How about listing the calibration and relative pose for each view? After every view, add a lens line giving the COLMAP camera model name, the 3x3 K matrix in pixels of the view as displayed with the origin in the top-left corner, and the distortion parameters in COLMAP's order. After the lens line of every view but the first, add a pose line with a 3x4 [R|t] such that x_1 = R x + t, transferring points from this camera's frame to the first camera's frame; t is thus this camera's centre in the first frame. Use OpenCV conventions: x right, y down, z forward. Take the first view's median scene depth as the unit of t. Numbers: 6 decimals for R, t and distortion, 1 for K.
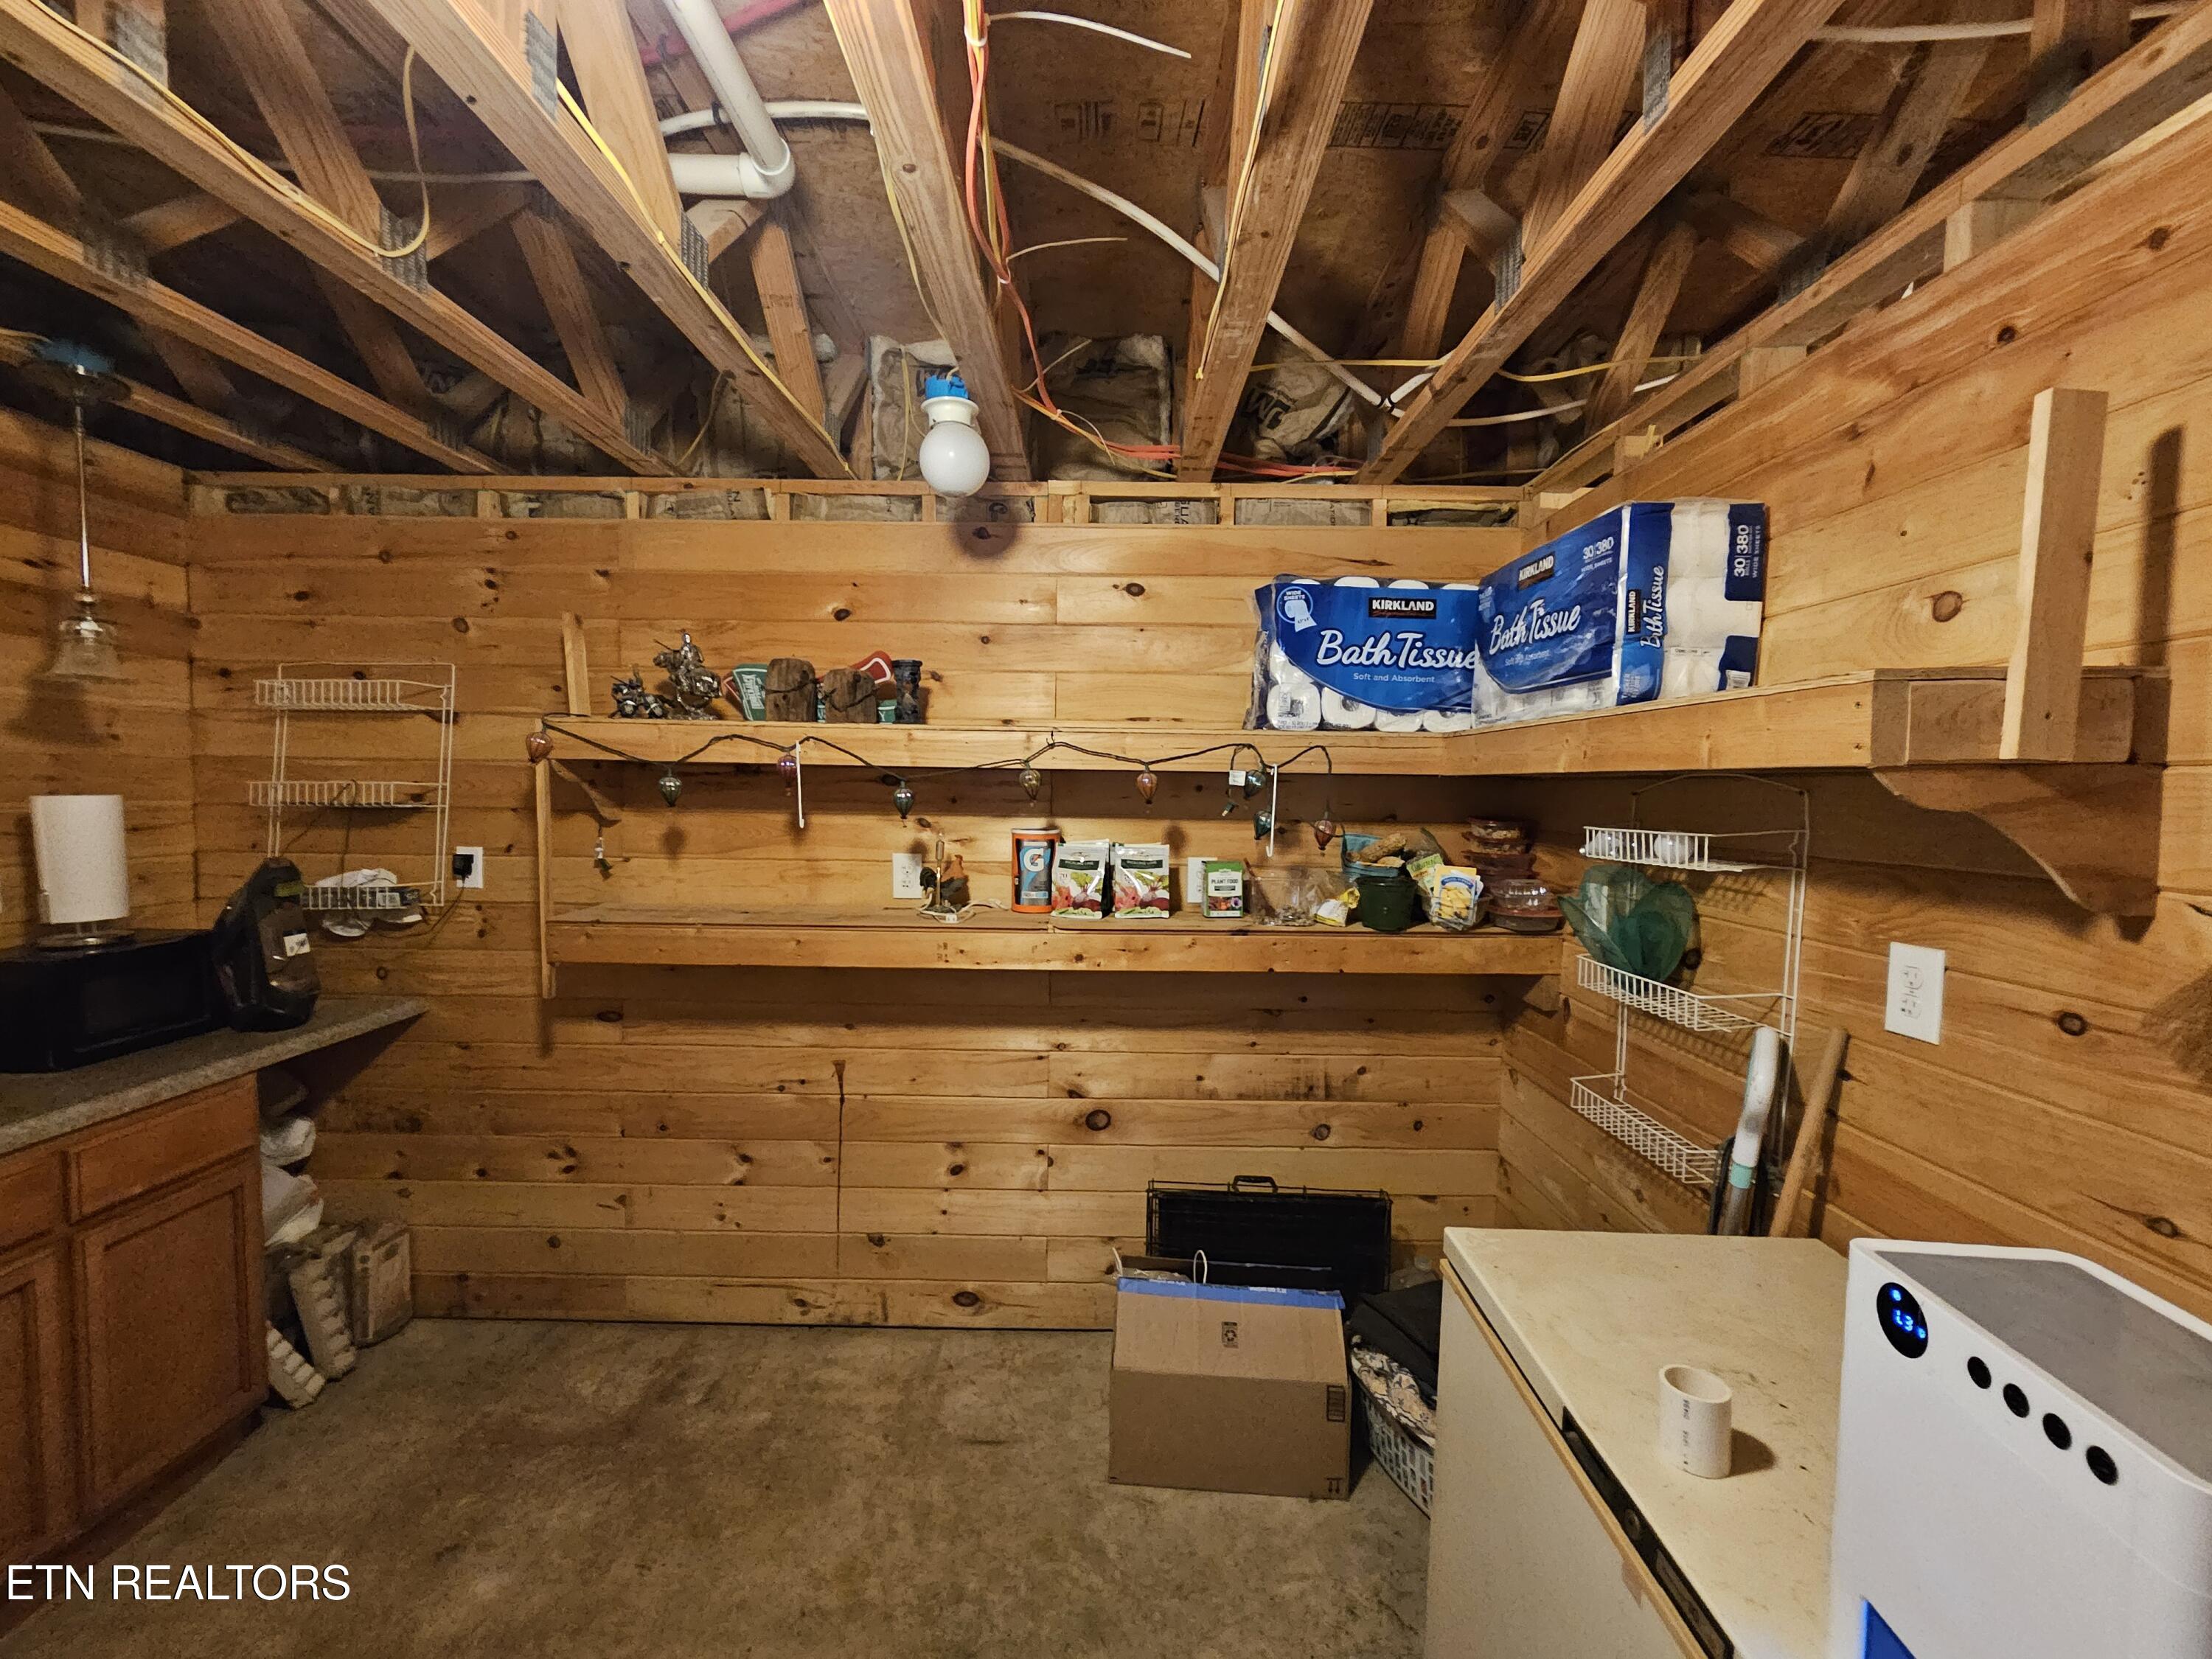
lens RADIAL K [[909.0, 0, 1101.6], [0, 909.0, 834.6], [0, 0, 1]] dist [-0.004851, 0.001430]
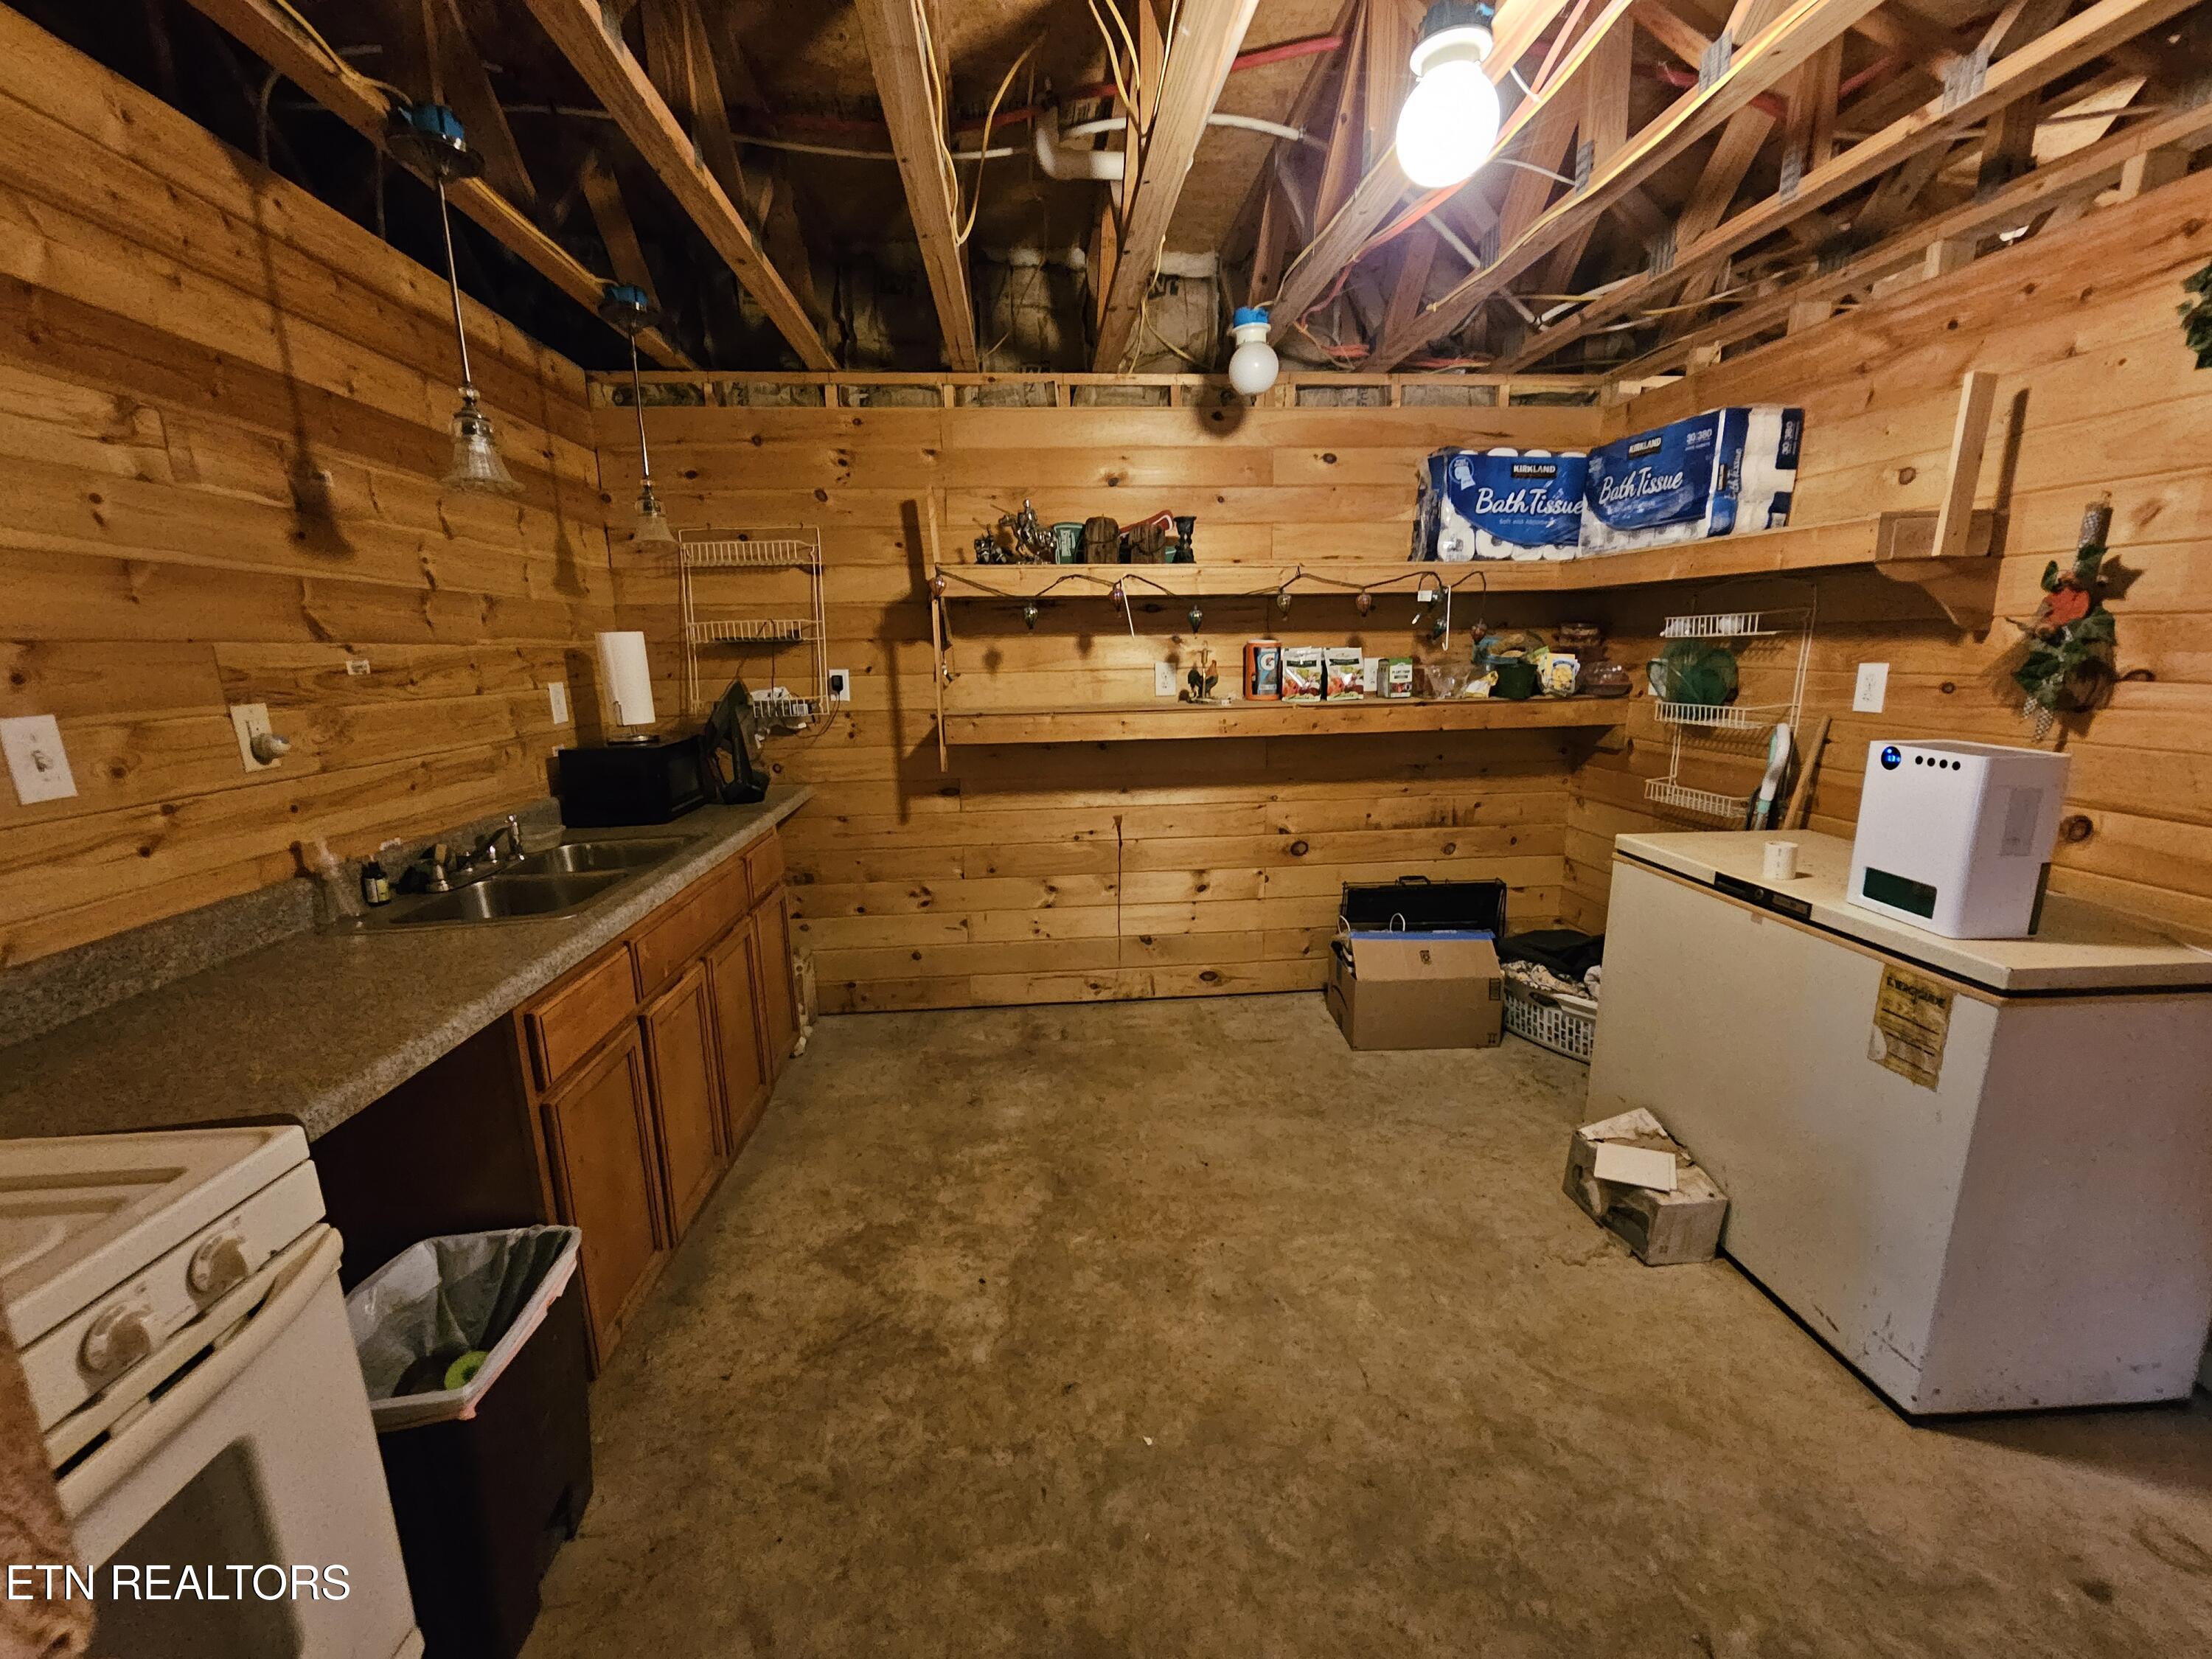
lens RADIAL K [[909.0, 0, 1105.7], [0, 909.0, 832.4], [0, 0, 1]] dist [-0.004851, 0.001430]
pose [[0.995258, -0.051058, 0.082788, -0.463319], [0.037809, 0.987291, 0.154361, 0.062937], [-0.089617, -0.150499, 0.984540, -0.410837]]
